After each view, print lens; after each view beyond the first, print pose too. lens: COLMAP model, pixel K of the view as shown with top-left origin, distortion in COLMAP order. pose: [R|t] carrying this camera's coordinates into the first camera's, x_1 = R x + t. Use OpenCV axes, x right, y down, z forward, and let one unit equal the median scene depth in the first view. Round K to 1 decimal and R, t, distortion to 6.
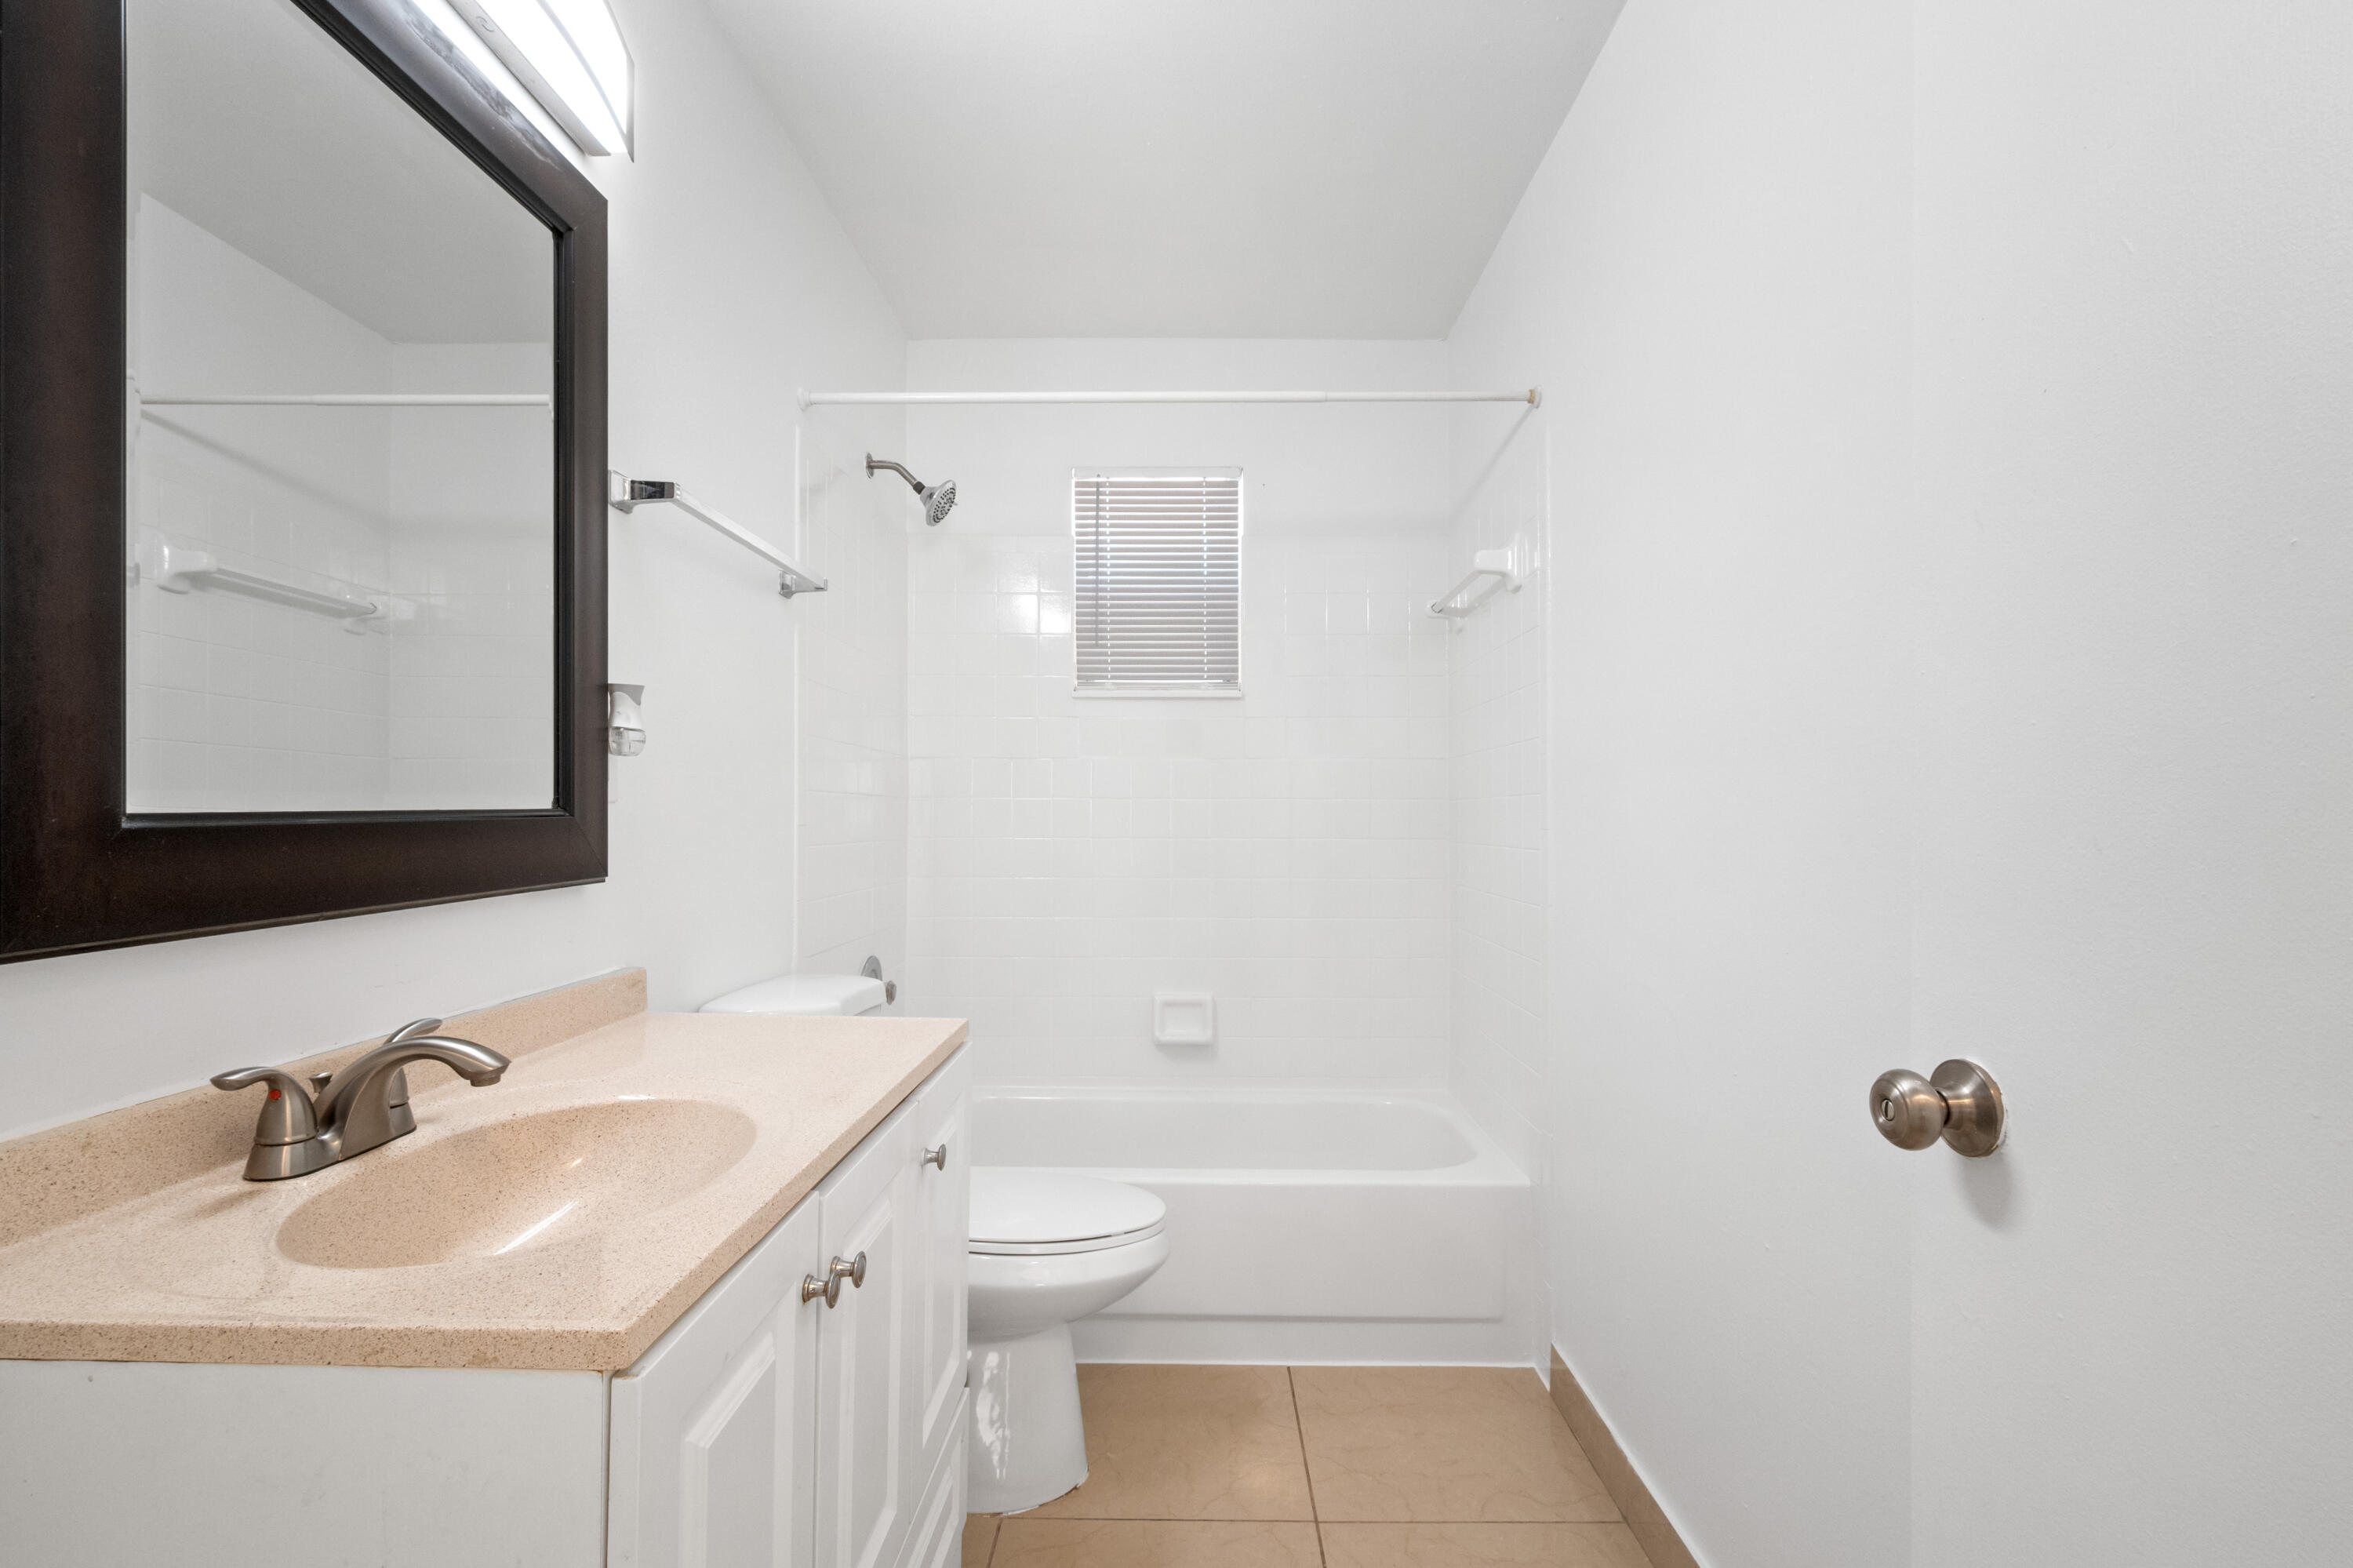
lens RADIAL K [[1090.0, 0, 1188.2], [0, 1090.0, 800.3], [0, 0, 1]] dist [-0.003119, 0.001390]
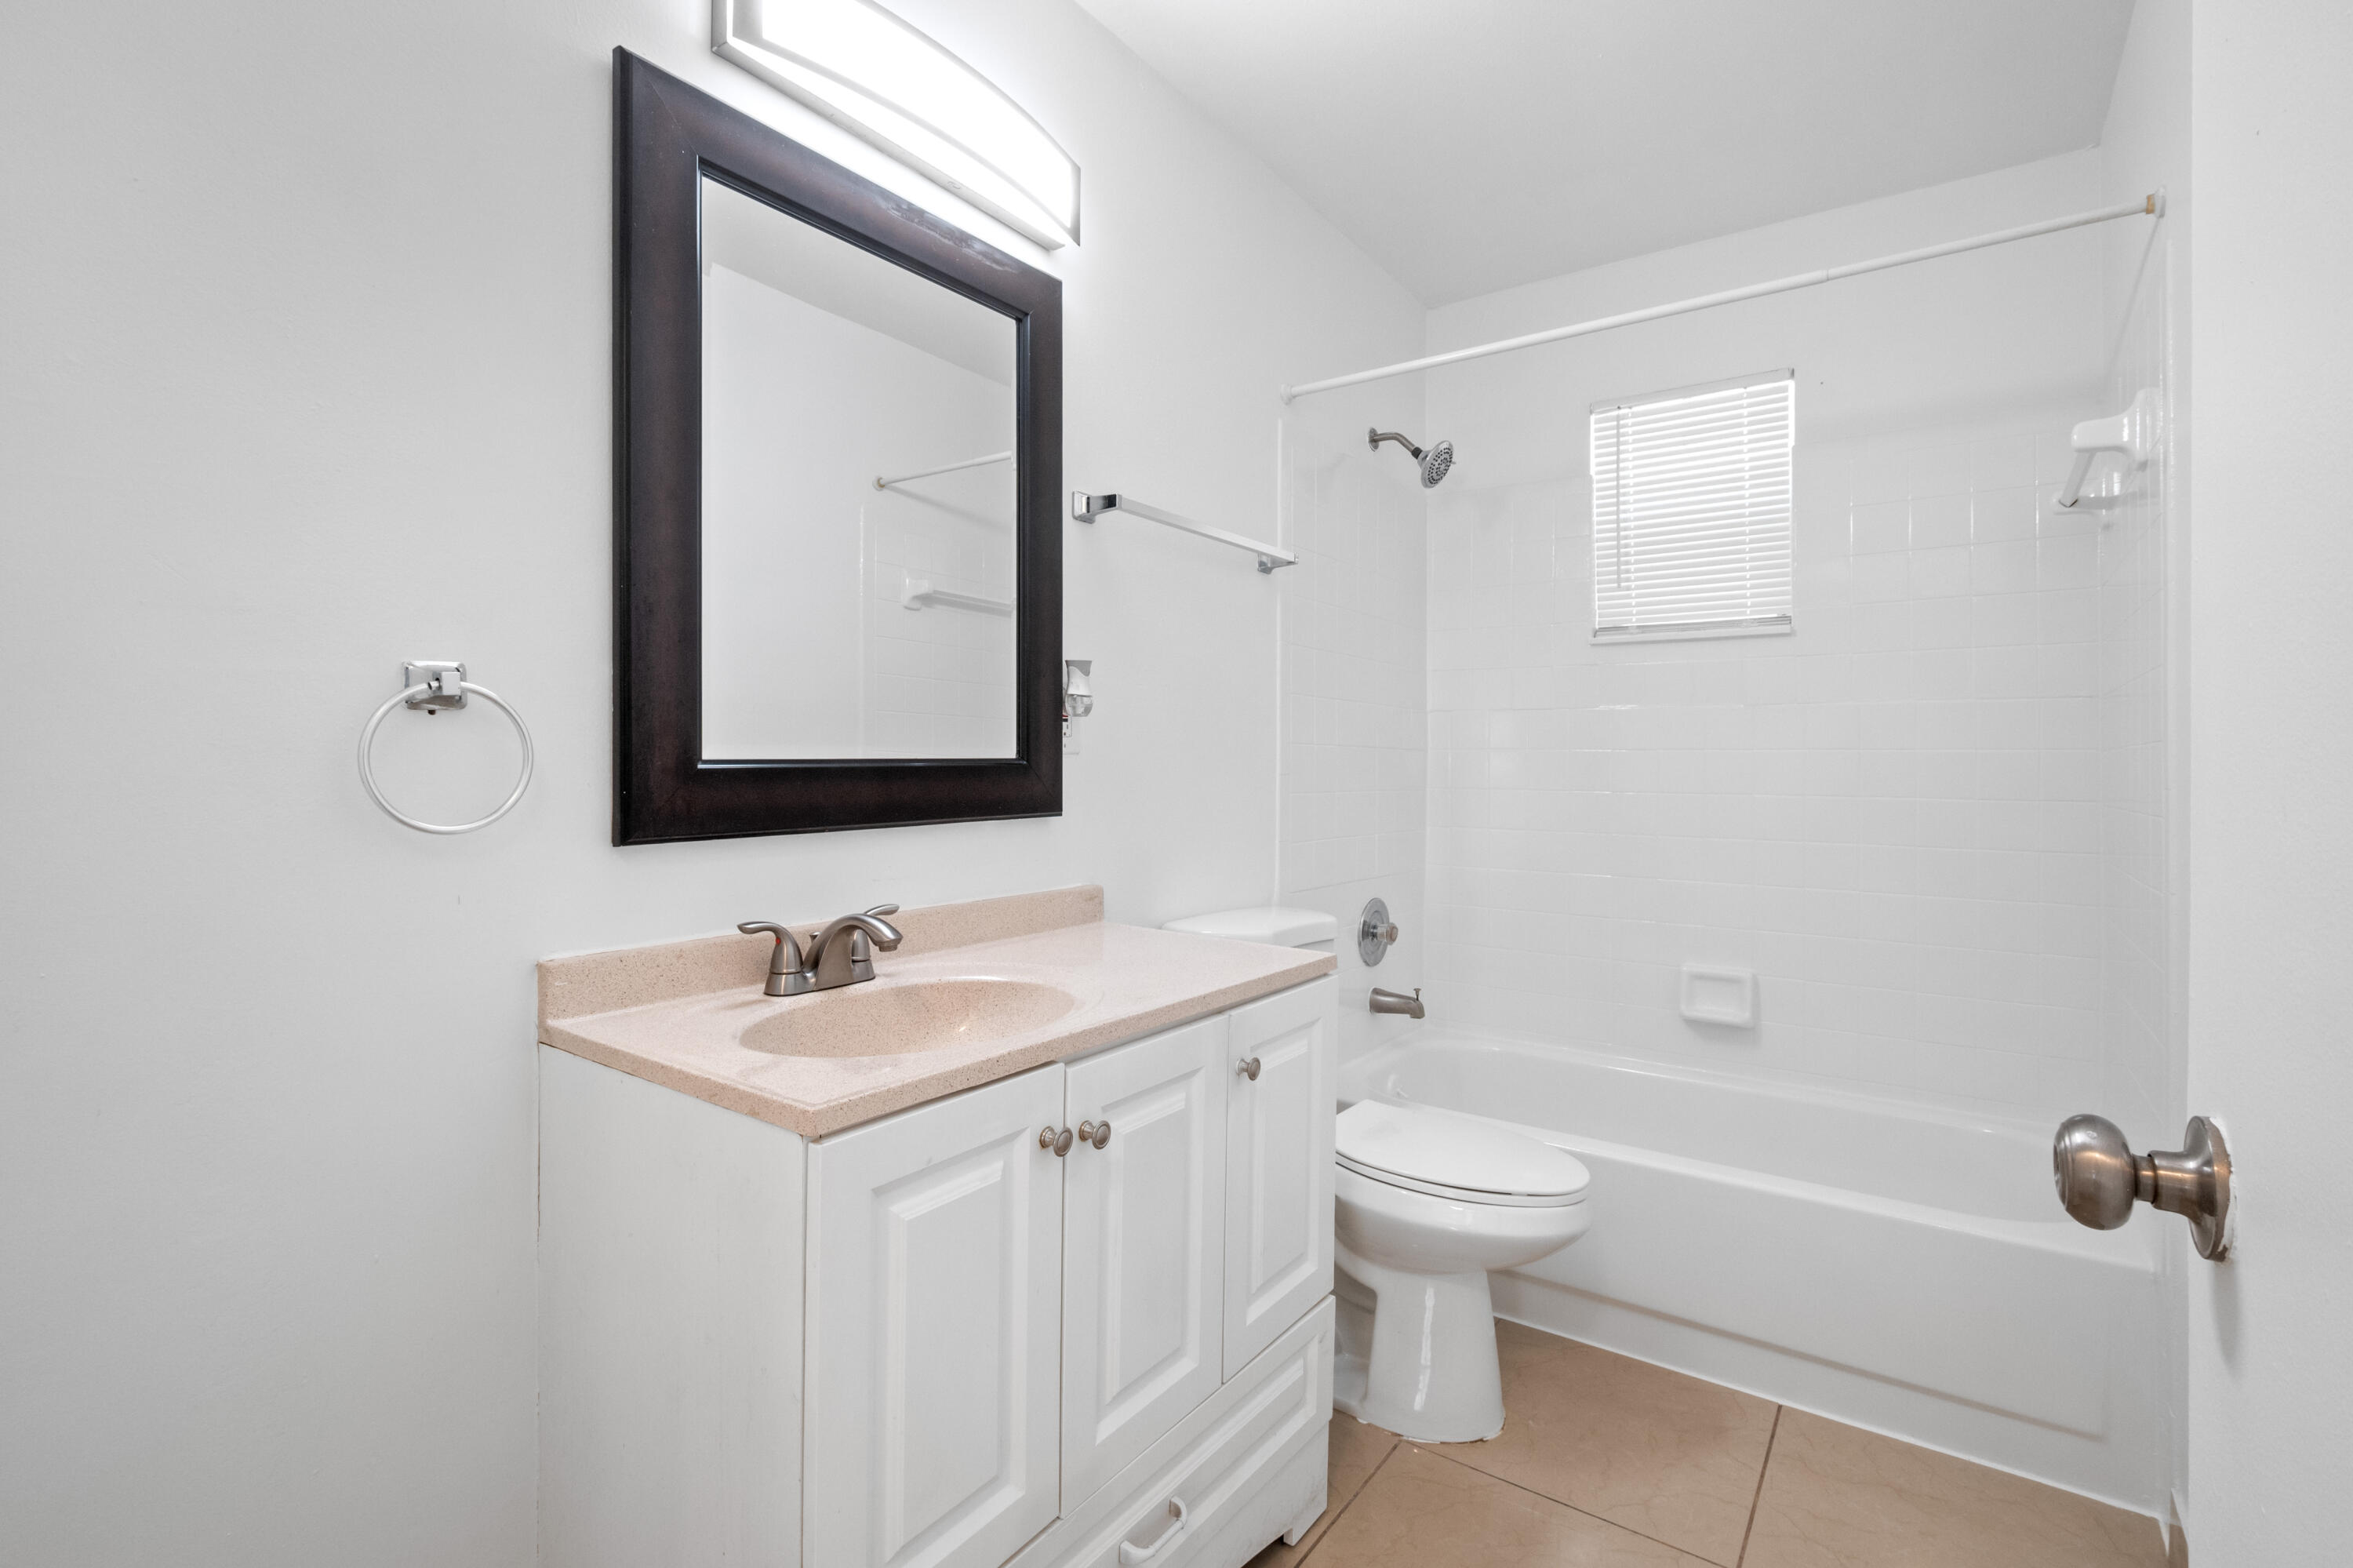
lens RADIAL K [[1090.0, 0, 1196.6], [0, 1090.0, 754.1], [0, 0, 1]] dist [-0.003119, 0.001390]
pose [[0.823675, -0.001536, -0.567060, 0.297266], [0.001467, 0.999999, -0.000578, 0.003303], [0.567060, -0.000355, 0.823676, 0.034456]]
